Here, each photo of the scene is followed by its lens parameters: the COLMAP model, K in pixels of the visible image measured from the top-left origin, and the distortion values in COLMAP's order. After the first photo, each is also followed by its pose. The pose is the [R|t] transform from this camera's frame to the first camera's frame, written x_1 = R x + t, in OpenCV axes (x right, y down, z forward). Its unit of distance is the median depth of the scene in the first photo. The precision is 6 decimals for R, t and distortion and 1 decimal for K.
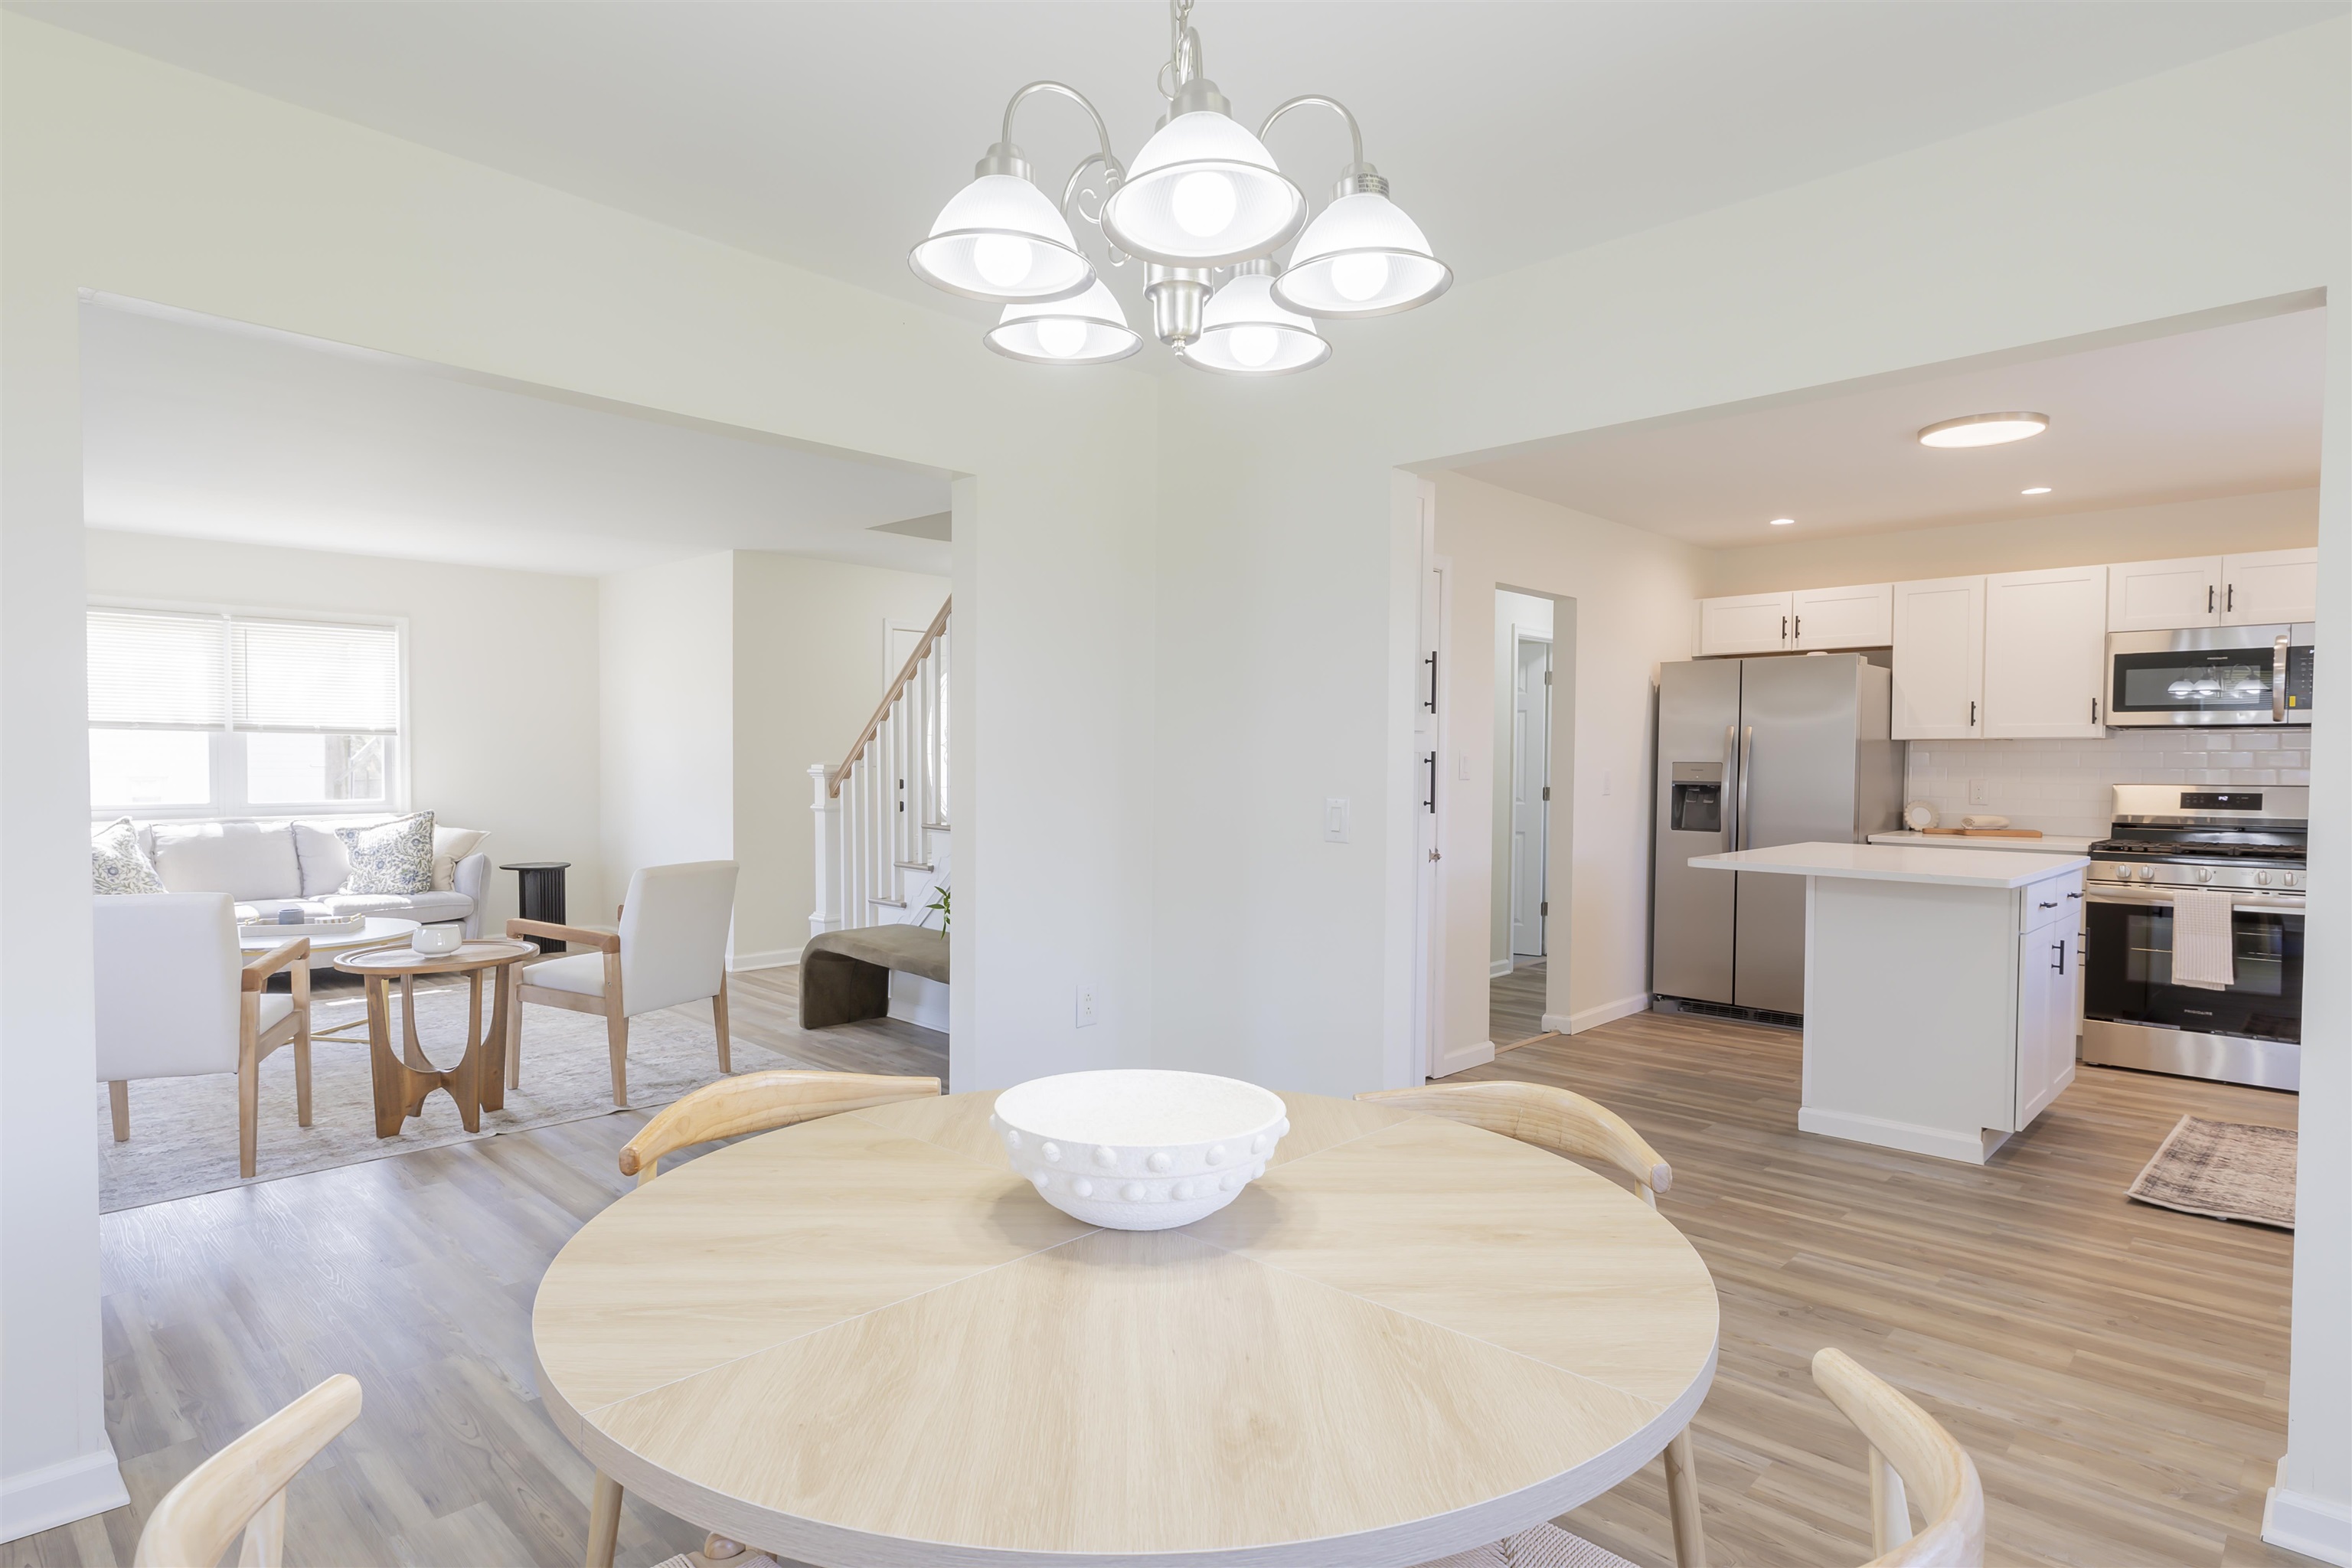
lens RADIAL K [[1318.9, 0, 1164.2], [0, 1318.9, 788.5], [0, 0, 1]] dist [0.019374, -0.000087]
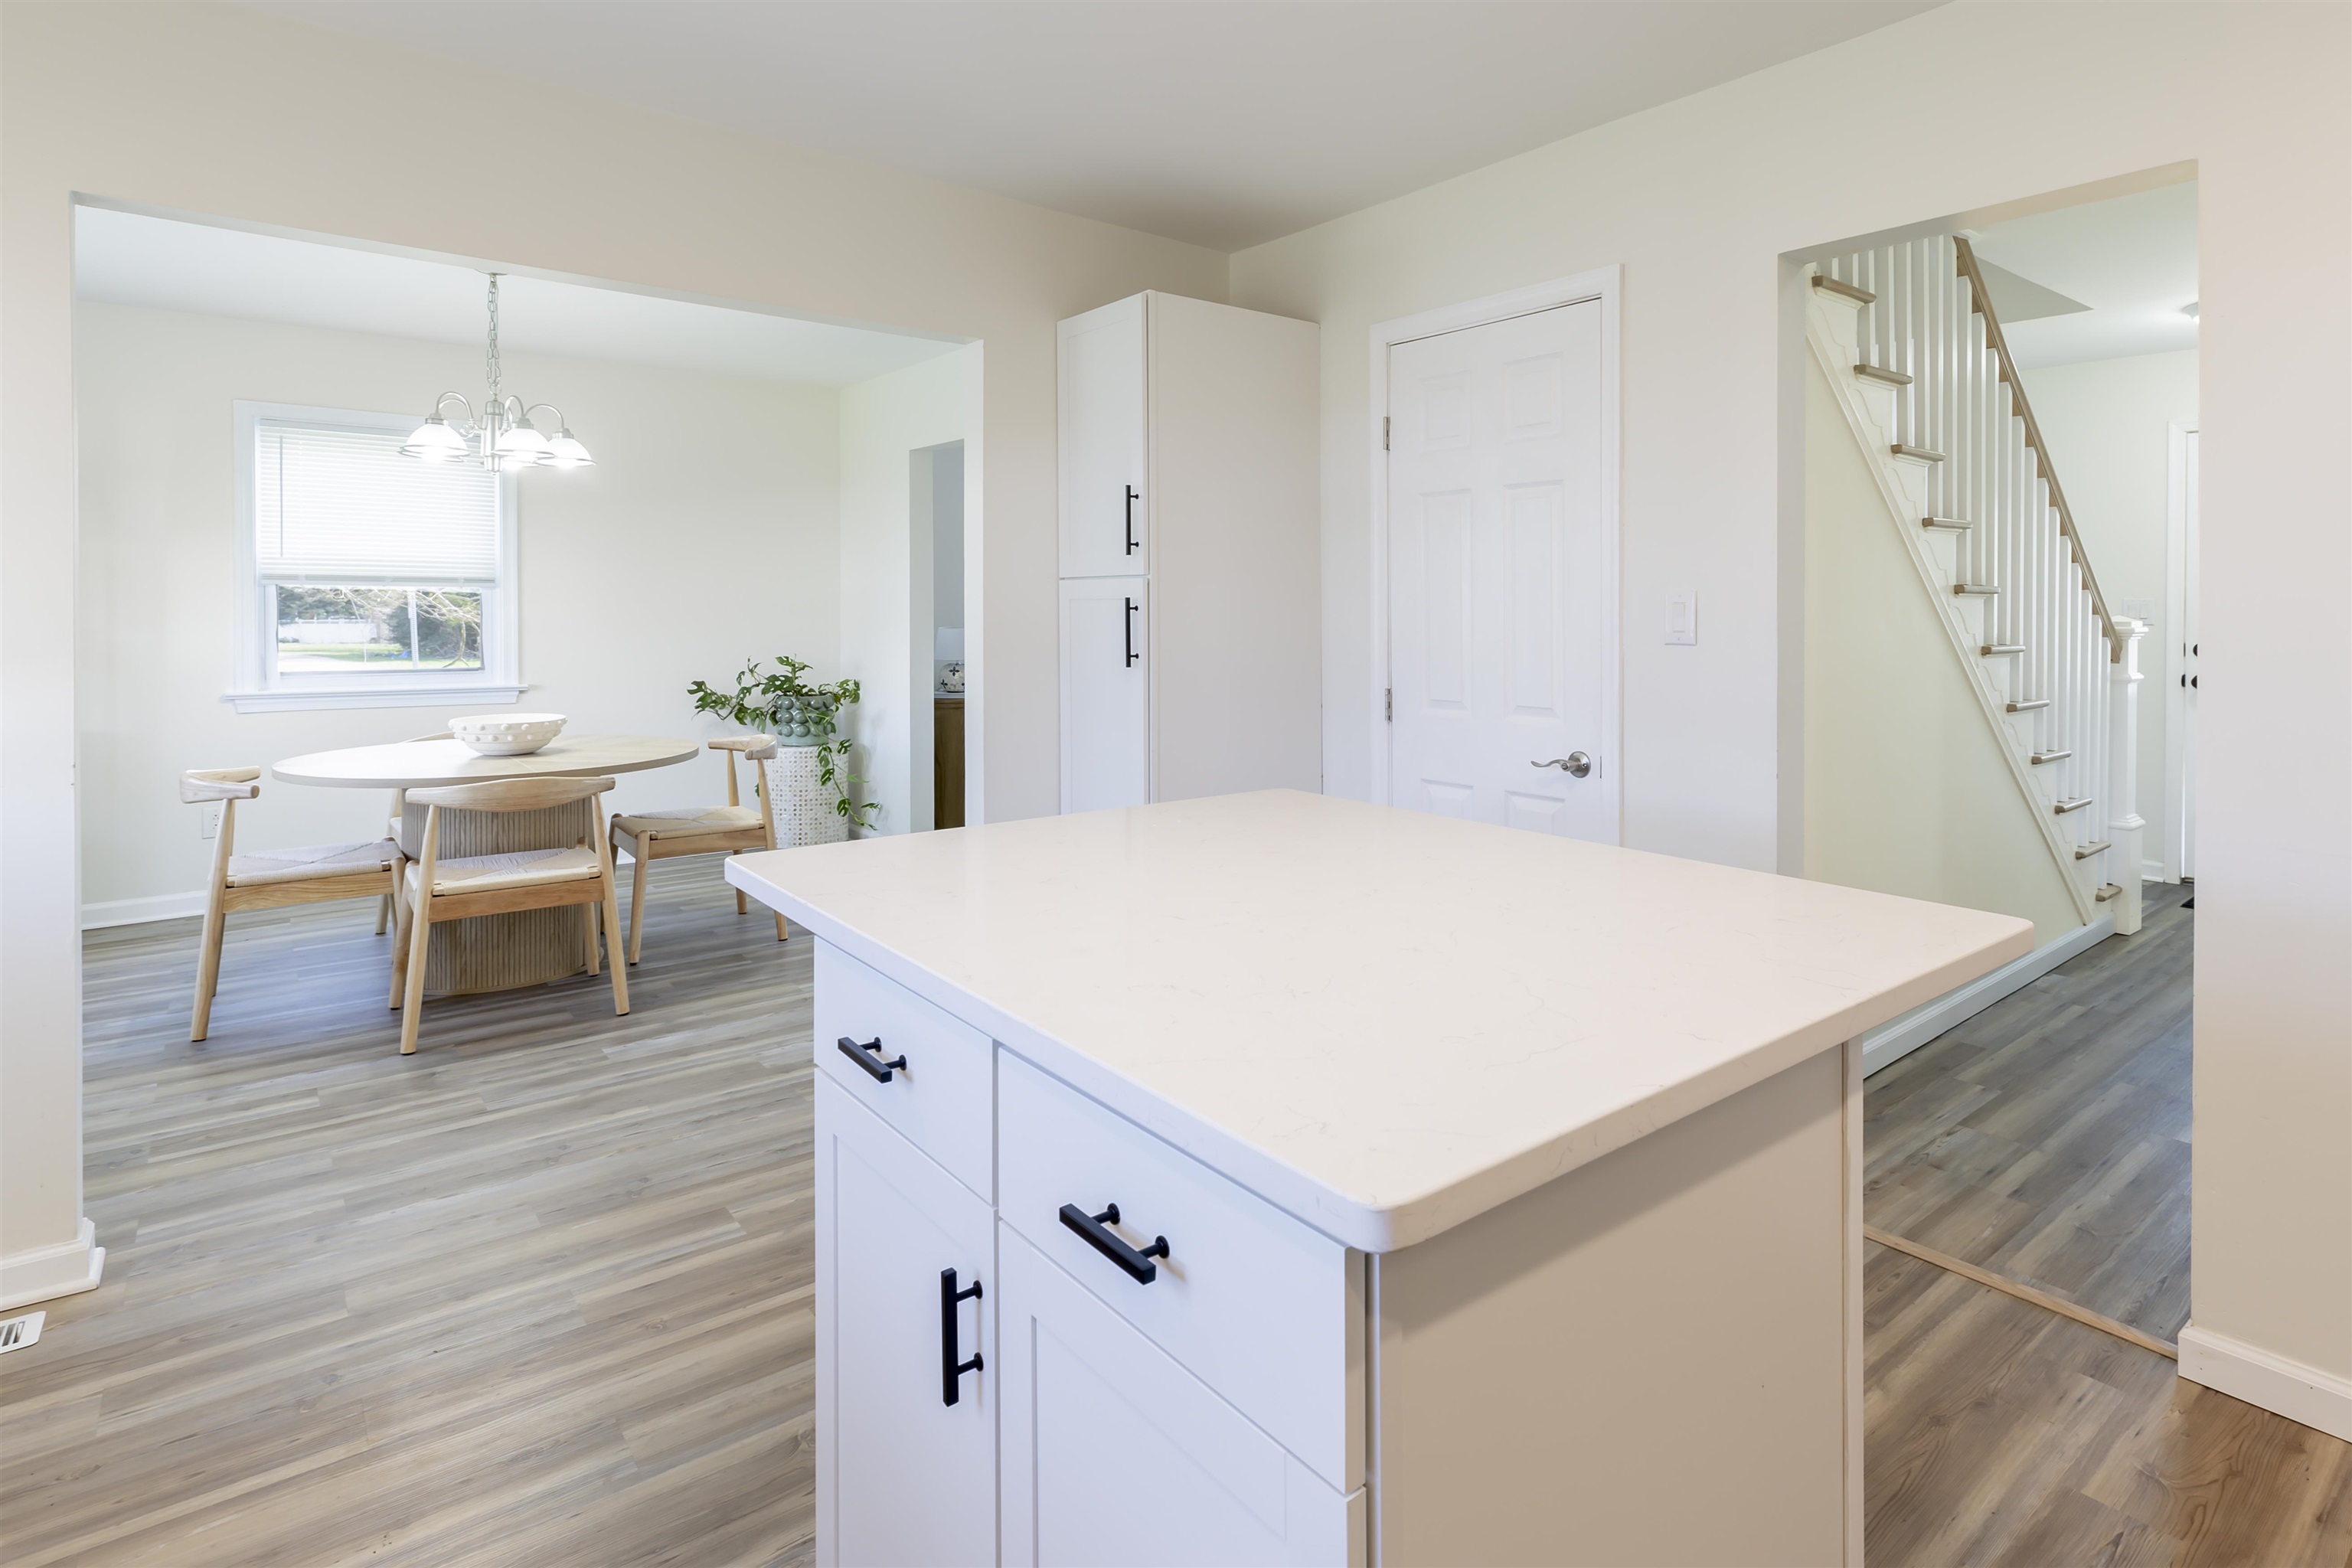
lens RADIAL K [[1208.8, 0, 1335.0], [0, 1208.8, 609.0], [0, 0, 1]] dist [0.004869, -0.000096]
pose [[-0.089106, -0.008492, -0.995986, 0.715071], [-0.029608, 0.999544, -0.005874, -0.014073], [0.995582, 0.028965, -0.089317, 0.861257]]
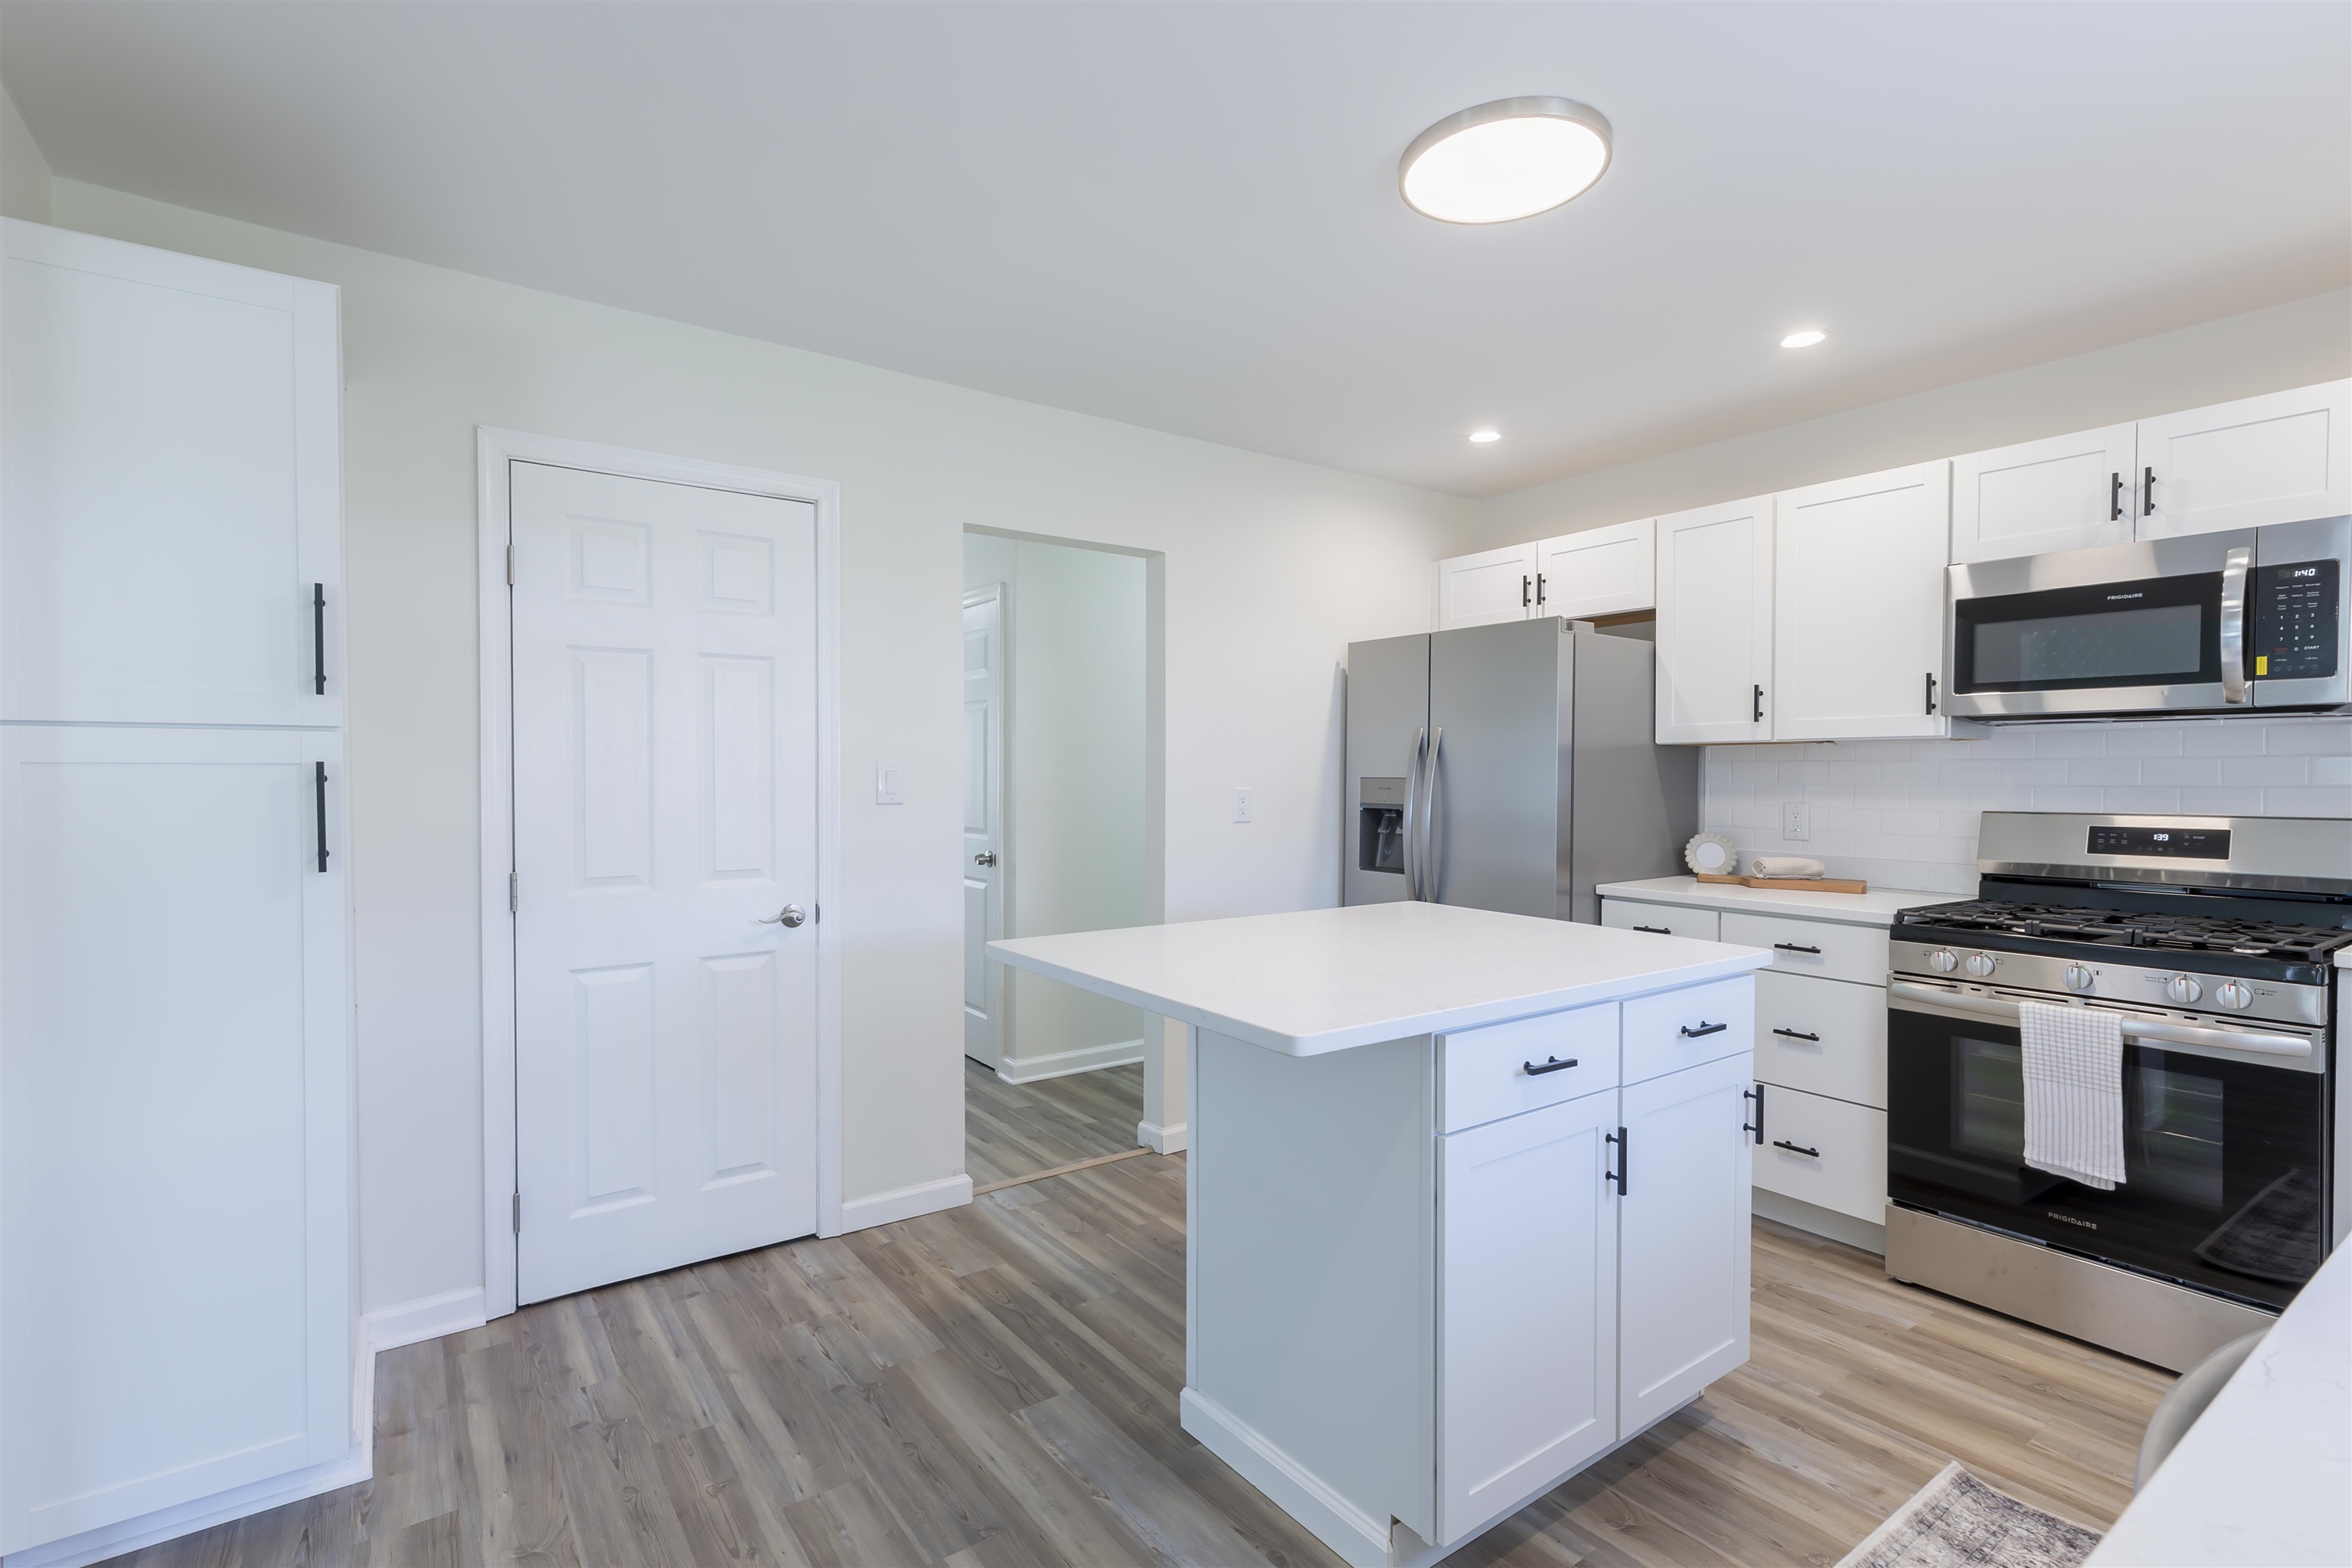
lens RADIAL K [[1121.4, 0, 1156.2], [0, 1121.4, 784.7], [0, 0, 1]] dist [0.015185, 0.000127]
pose [[0.981254, -0.001897, -0.192710, 0.458962], [-0.000585, 0.999918, -0.012822, -0.009188], [0.192719, 0.012694, 0.981172, 0.425746]]
